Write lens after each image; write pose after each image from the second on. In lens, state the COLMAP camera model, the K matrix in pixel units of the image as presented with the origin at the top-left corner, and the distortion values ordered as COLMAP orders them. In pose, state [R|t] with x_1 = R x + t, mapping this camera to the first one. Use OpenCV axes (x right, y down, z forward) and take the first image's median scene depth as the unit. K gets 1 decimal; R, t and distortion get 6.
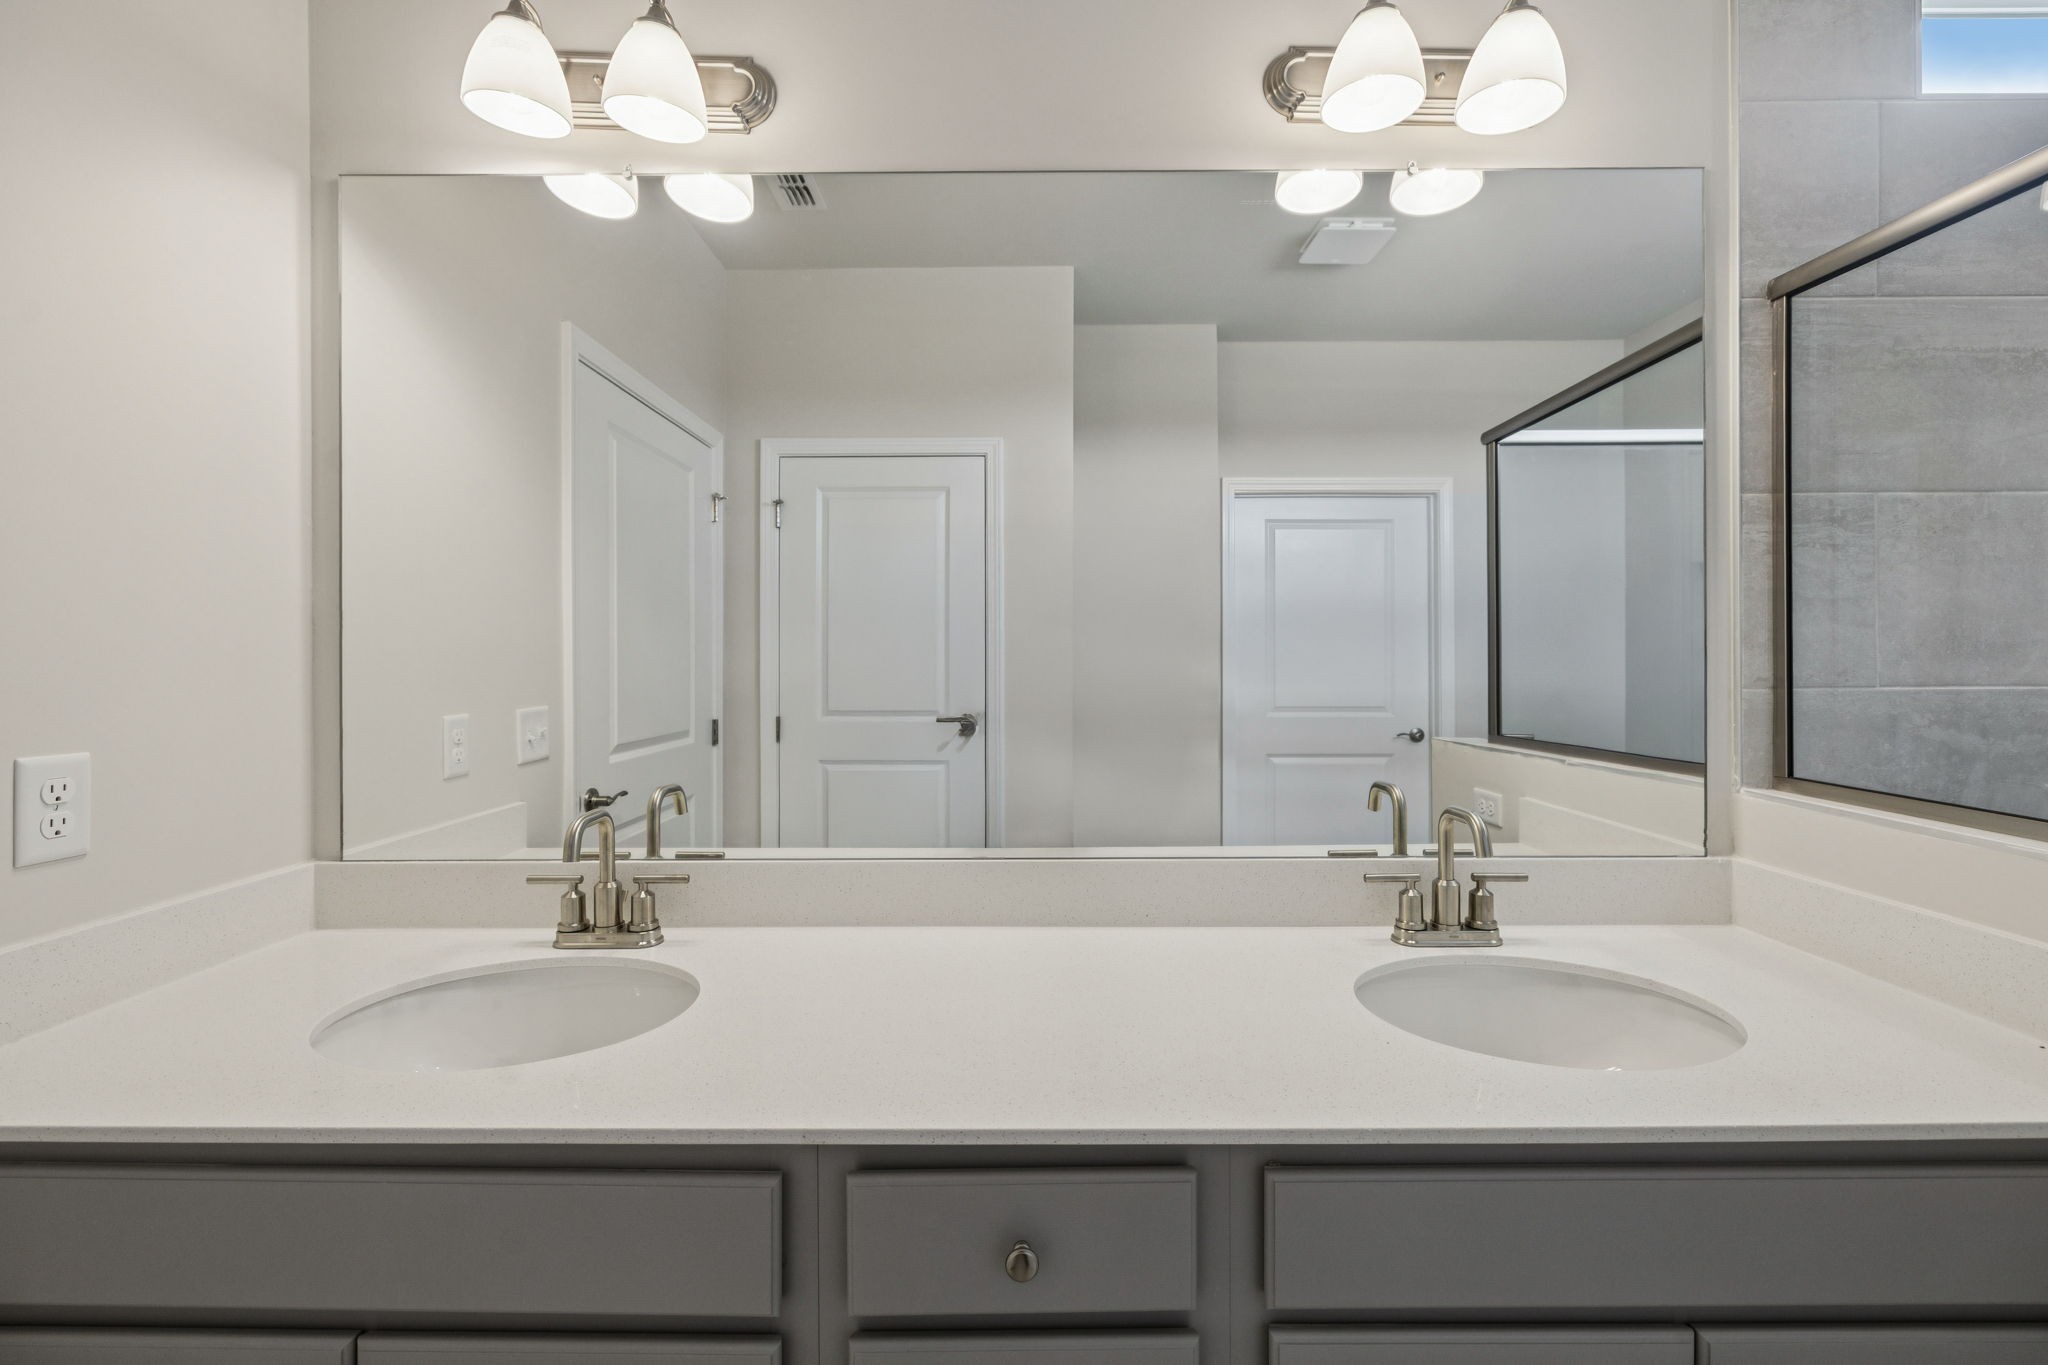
lens RADIAL K [[821.9, 0, 1025.5], [0, 821.9, 660.6], [0, 0, 1]] dist [-0.002569, -0.000198]
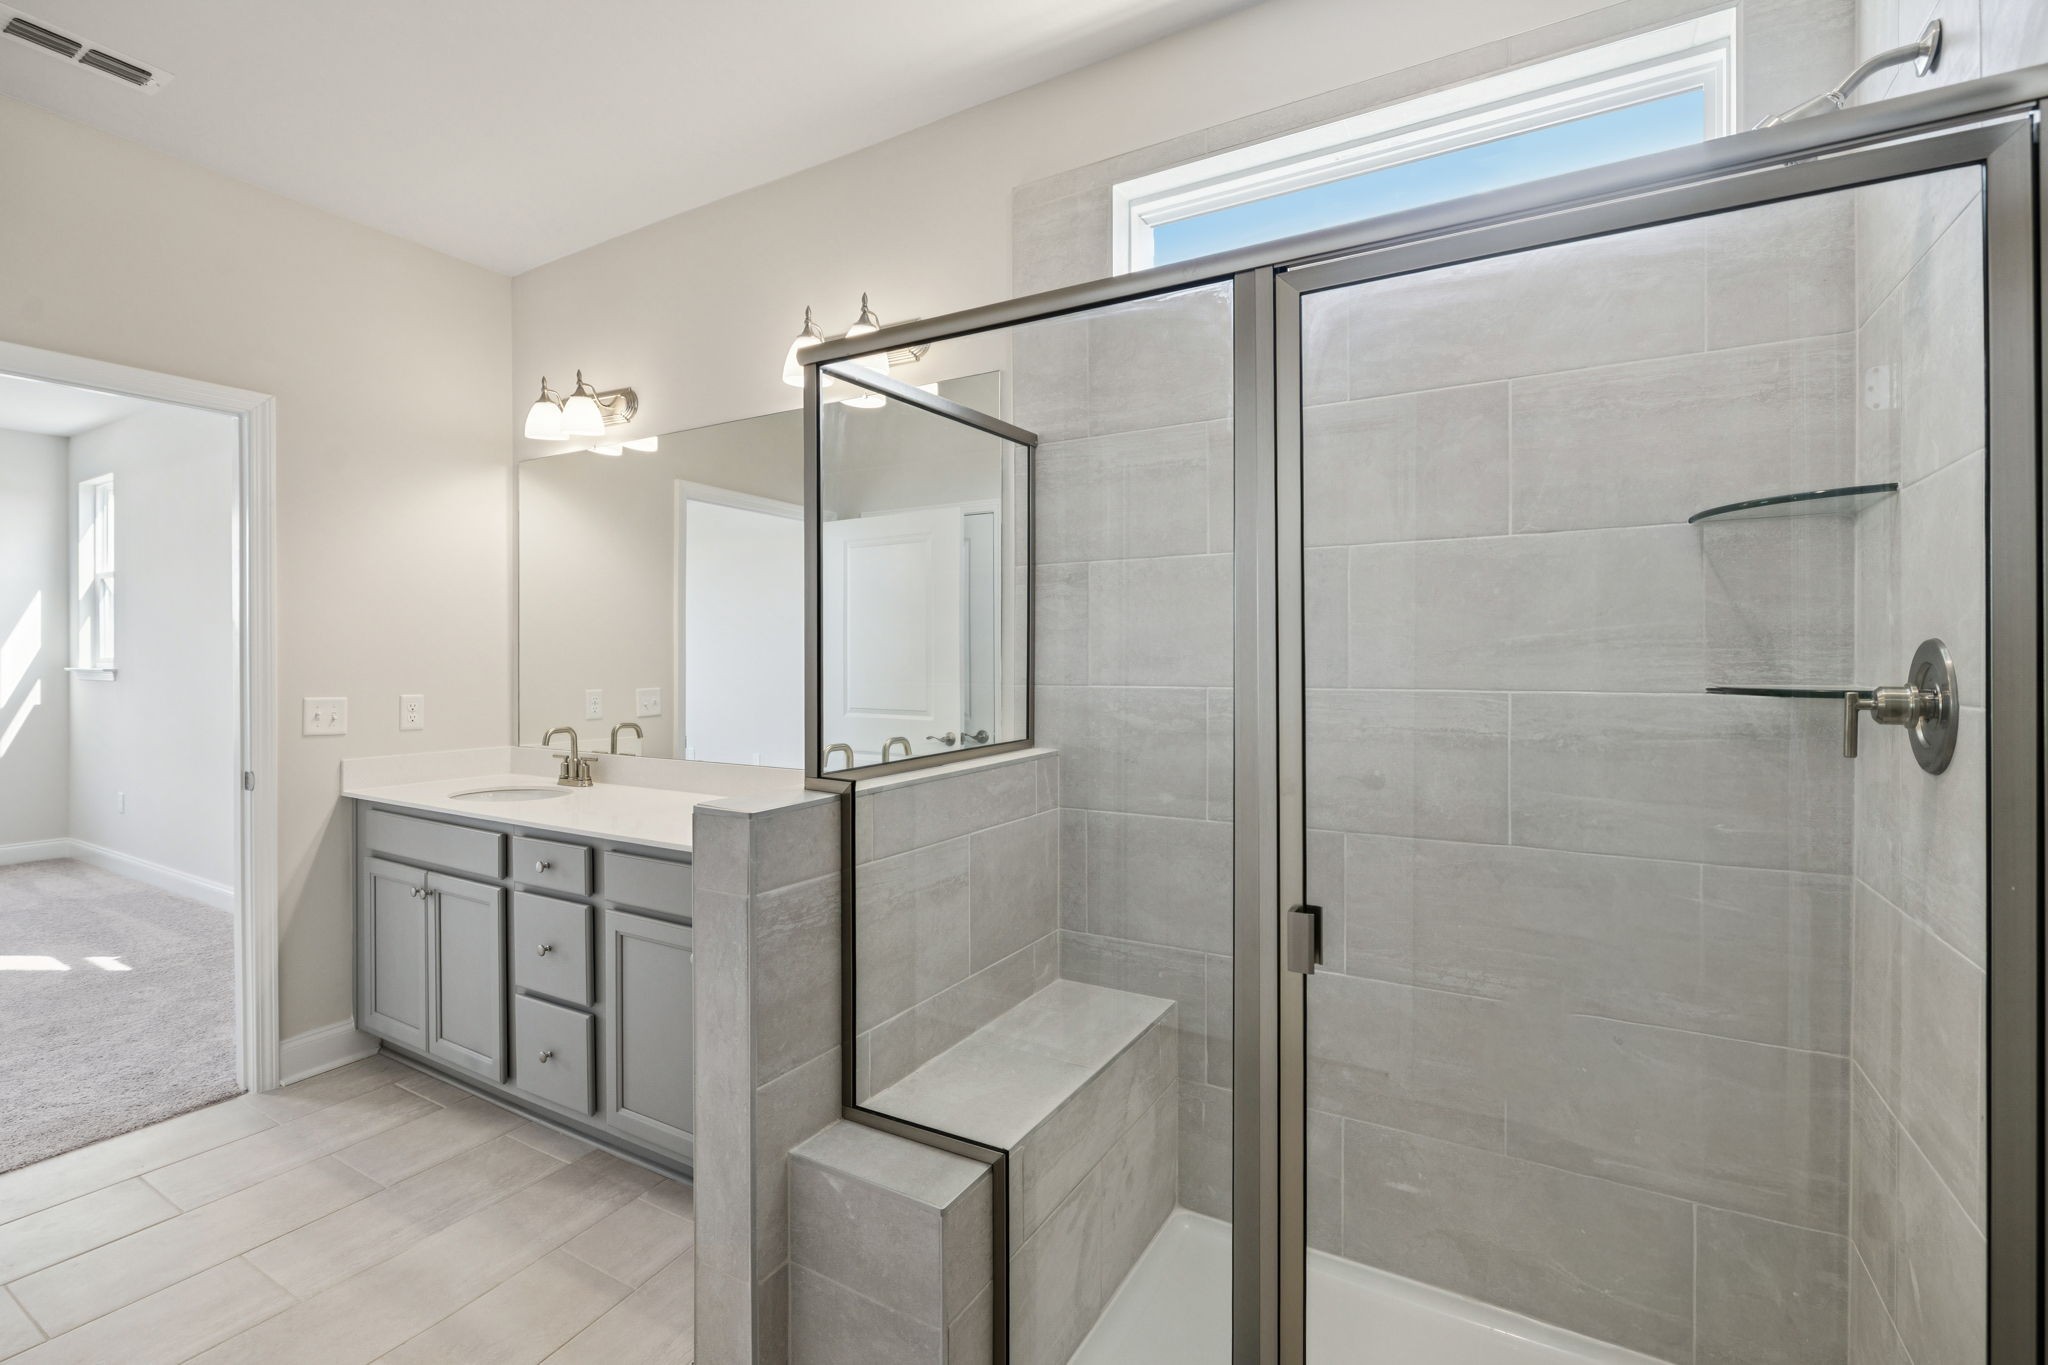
lens RADIAL K [[860.9, 0, 1021.4], [0, 860.9, 663.5], [0, 0, 1]] dist [-0.001363, 0.000206]
pose [[0.875626, 0.006188, -0.482950, 1.753652], [-0.007562, 0.999971, -0.000898, -0.006893], [0.482930, 0.004439, 0.875648, -0.516204]]
